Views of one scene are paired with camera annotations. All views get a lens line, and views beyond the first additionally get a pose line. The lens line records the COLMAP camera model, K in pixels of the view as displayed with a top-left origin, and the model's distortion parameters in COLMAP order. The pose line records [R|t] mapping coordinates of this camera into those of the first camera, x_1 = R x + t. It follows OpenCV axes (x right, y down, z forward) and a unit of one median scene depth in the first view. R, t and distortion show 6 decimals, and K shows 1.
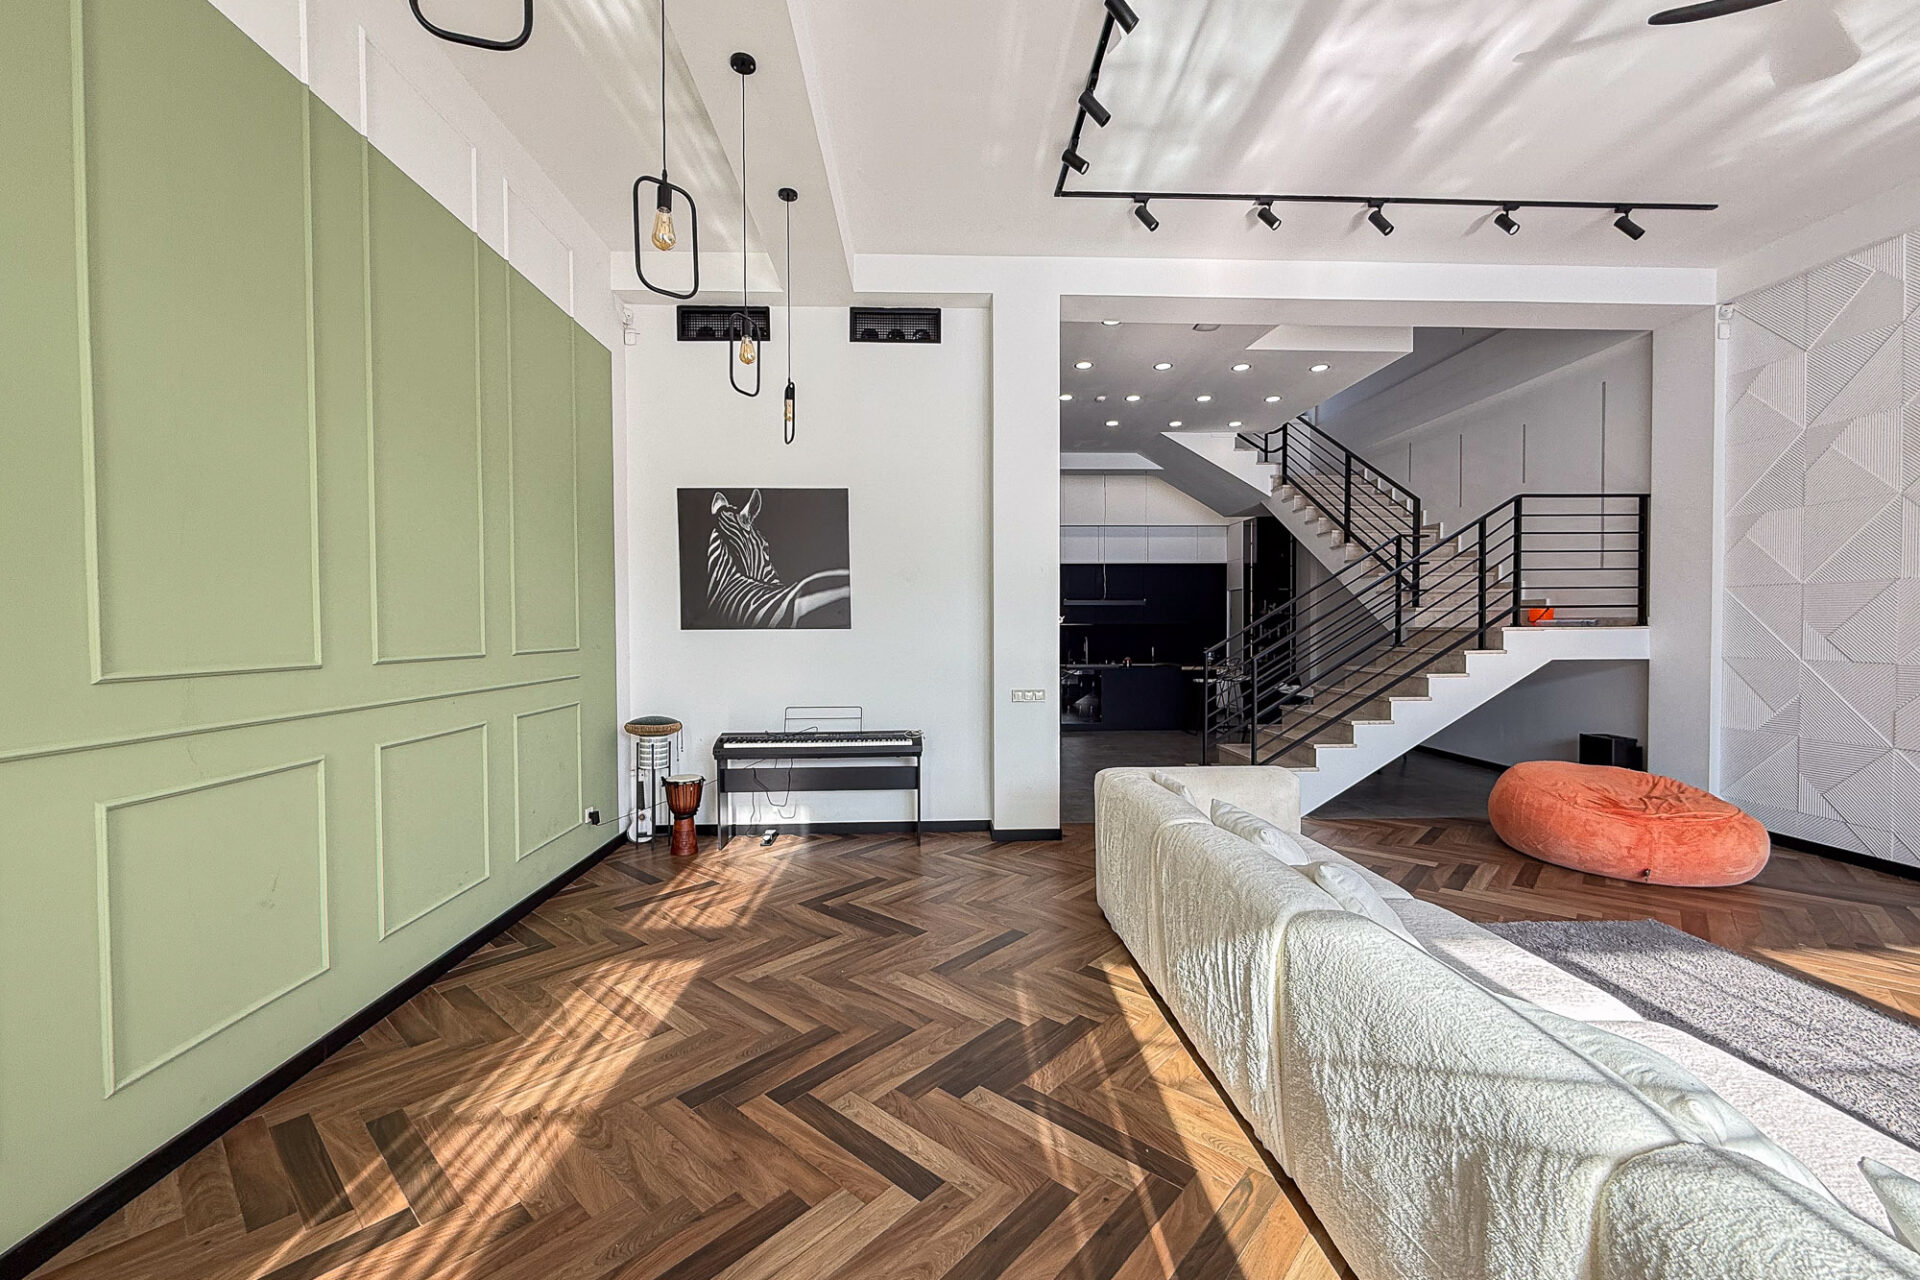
lens RADIAL K [[768.8, 0, 945.8], [0, 768.8, 642.6], [0, 0, 1]] dist [-0.003548, 0.000073]
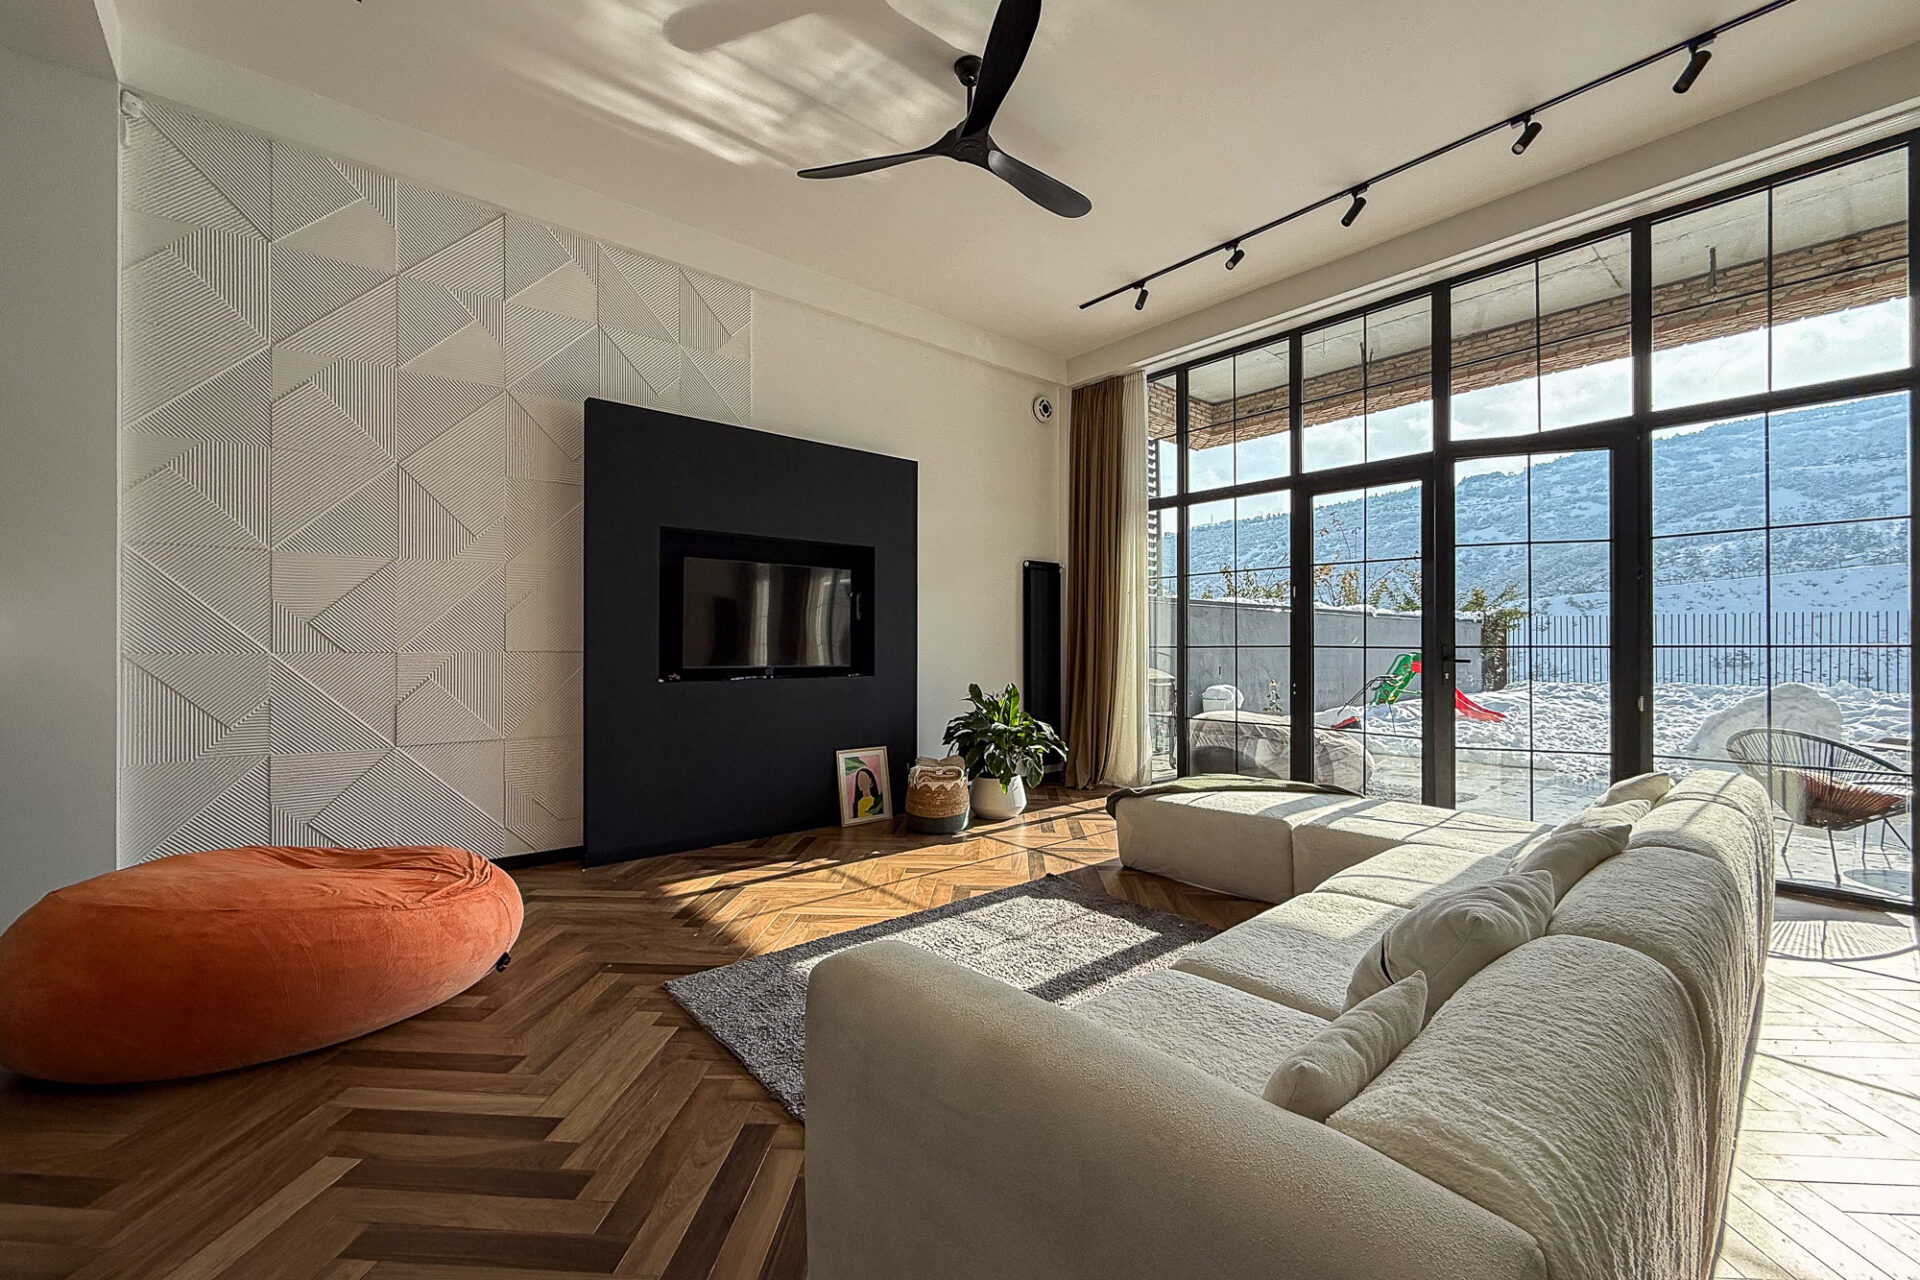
lens RADIAL K [[768.8, 0, 949.4], [0, 768.8, 645.2], [0, 0, 1]] dist [-0.003548, 0.000073]
pose [[-0.634094, 0.005881, 0.773234, 0.106605], [0.015420, 0.999868, 0.005040, 0.019065], [-0.773102, 0.015119, -0.634101, 0.862738]]
